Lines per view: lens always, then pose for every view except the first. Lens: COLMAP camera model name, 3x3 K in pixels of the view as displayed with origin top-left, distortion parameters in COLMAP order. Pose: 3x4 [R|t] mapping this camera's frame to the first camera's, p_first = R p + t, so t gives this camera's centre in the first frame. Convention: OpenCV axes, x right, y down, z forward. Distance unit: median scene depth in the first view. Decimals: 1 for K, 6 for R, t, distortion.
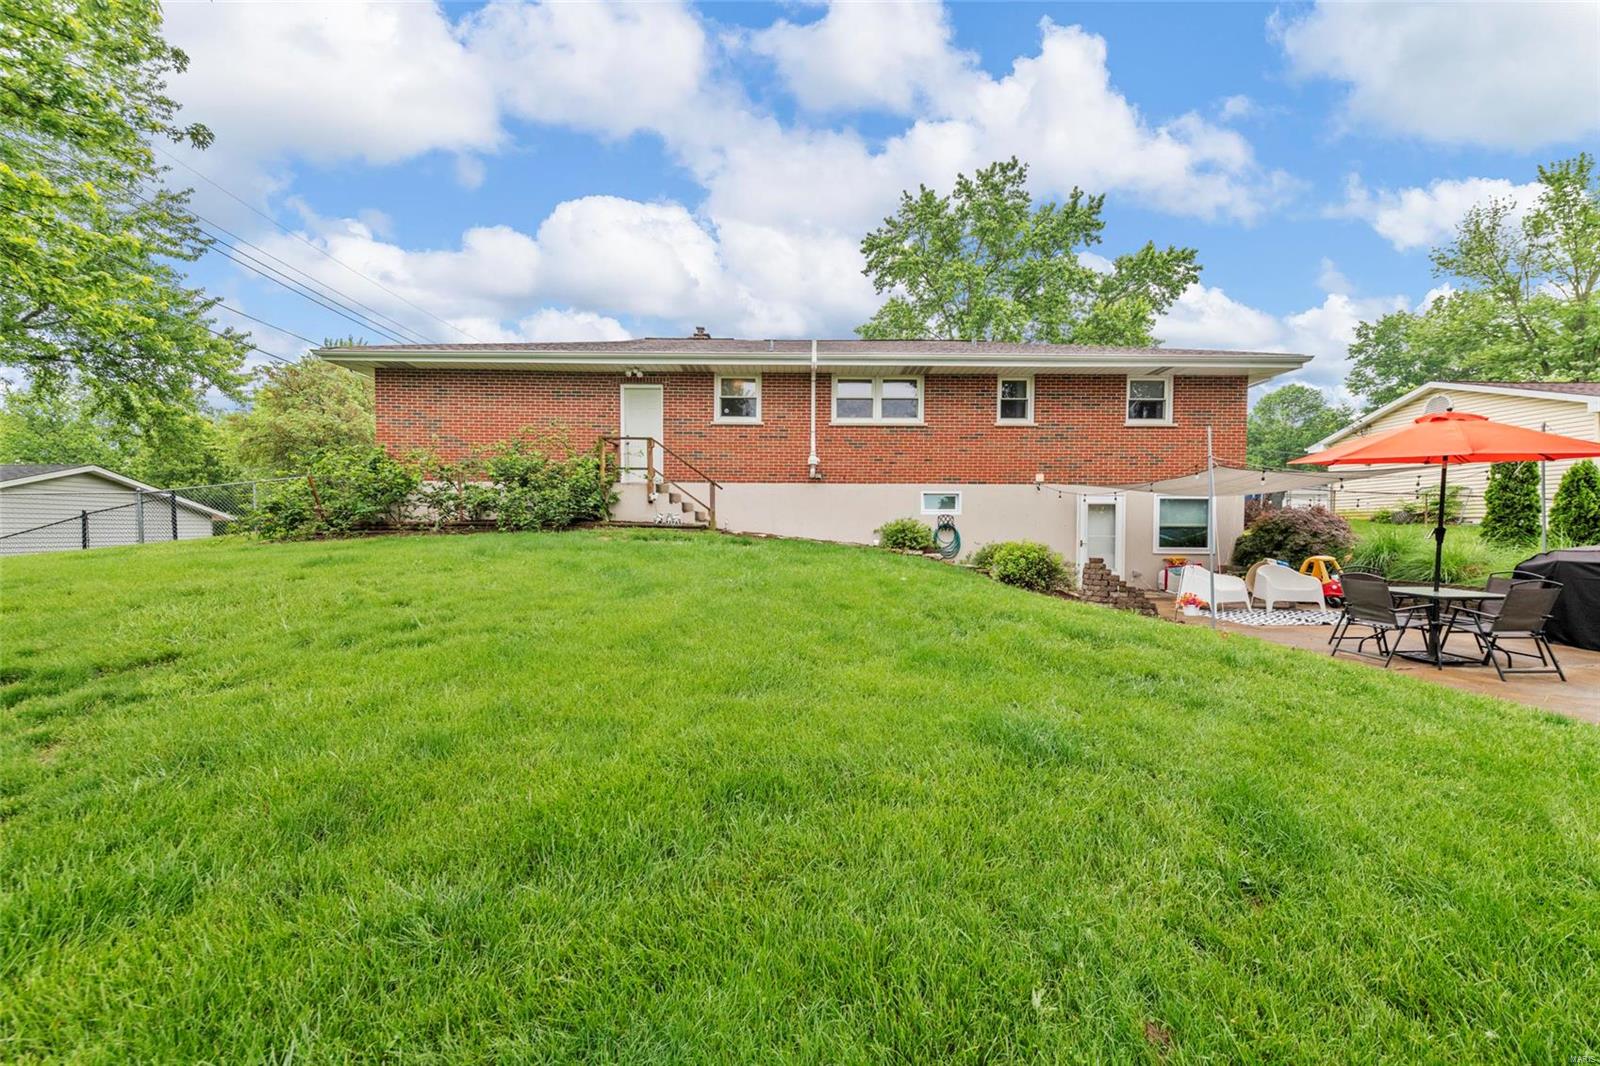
lens RADIAL K [[634.6, 0, 801.1], [0, 634.6, 524.8], [0, 0, 1]] dist [0.000519, 0.000041]
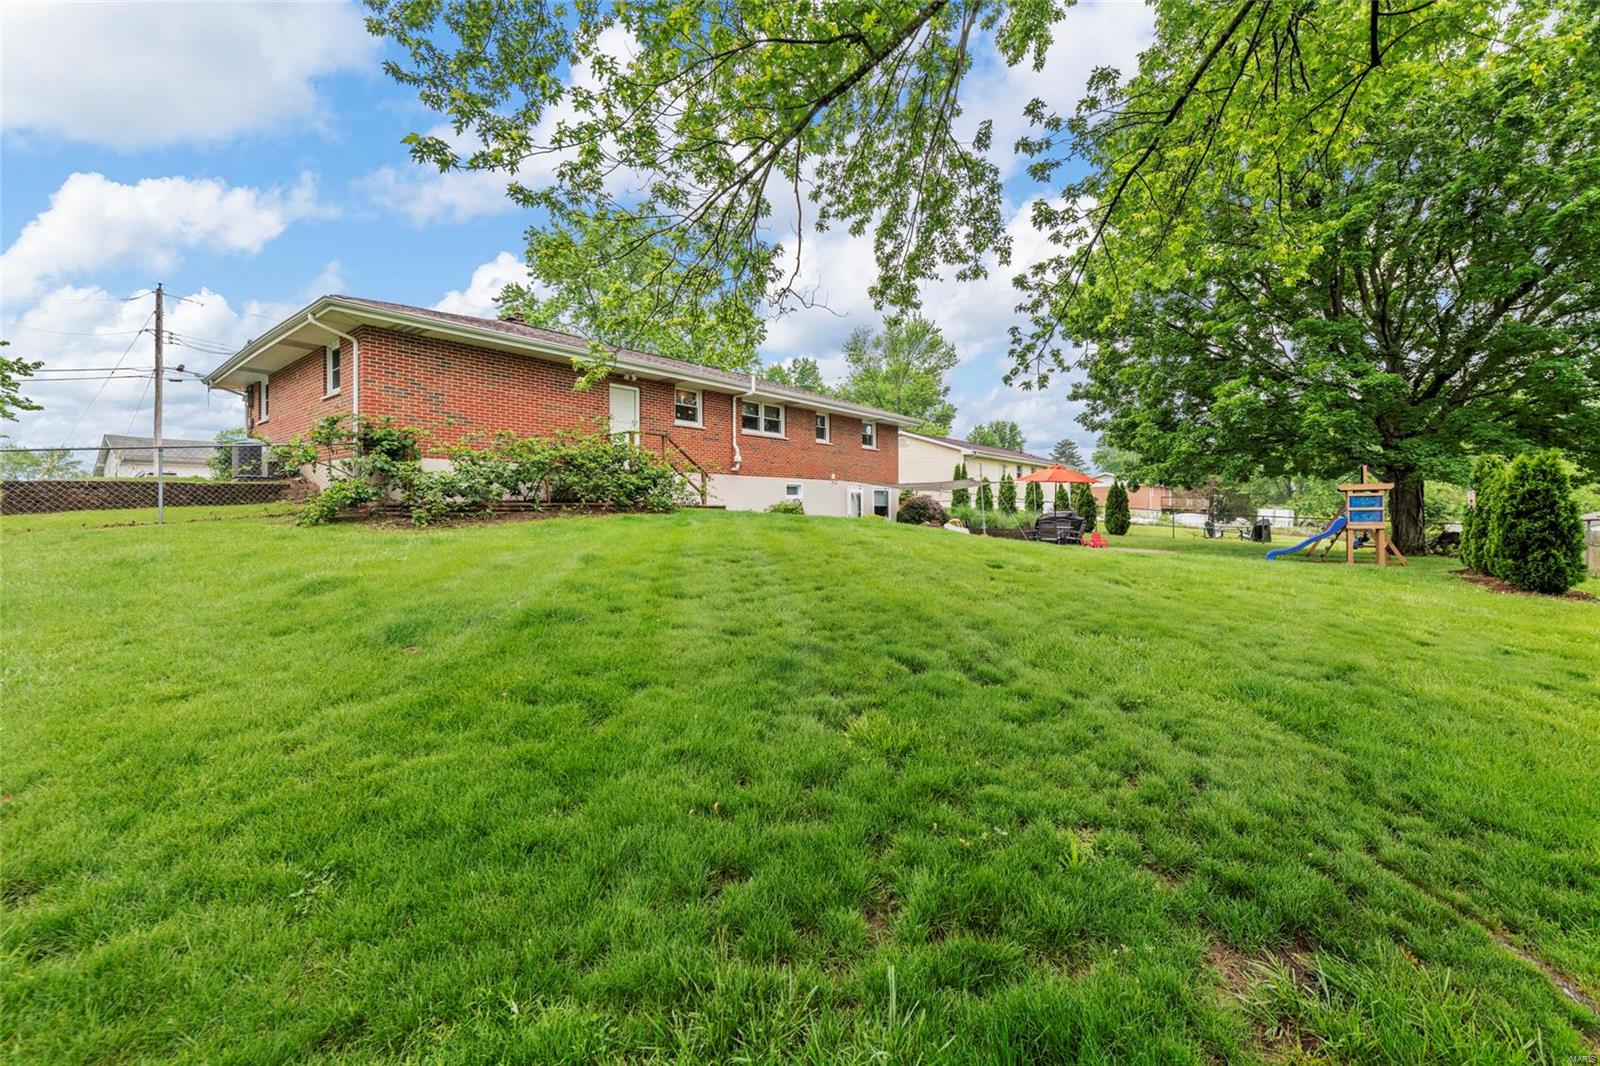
lens RADIAL K [[634.6, 0, 808.0], [0, 634.6, 530.9], [0, 0, 1]] dist [0.000519, 0.000041]
pose [[0.655754, -0.029100, 0.754413, -0.933515], [-0.001623, 0.999200, 0.039953, 0.002663], [-0.754972, -0.027424, 0.655183, -0.047872]]
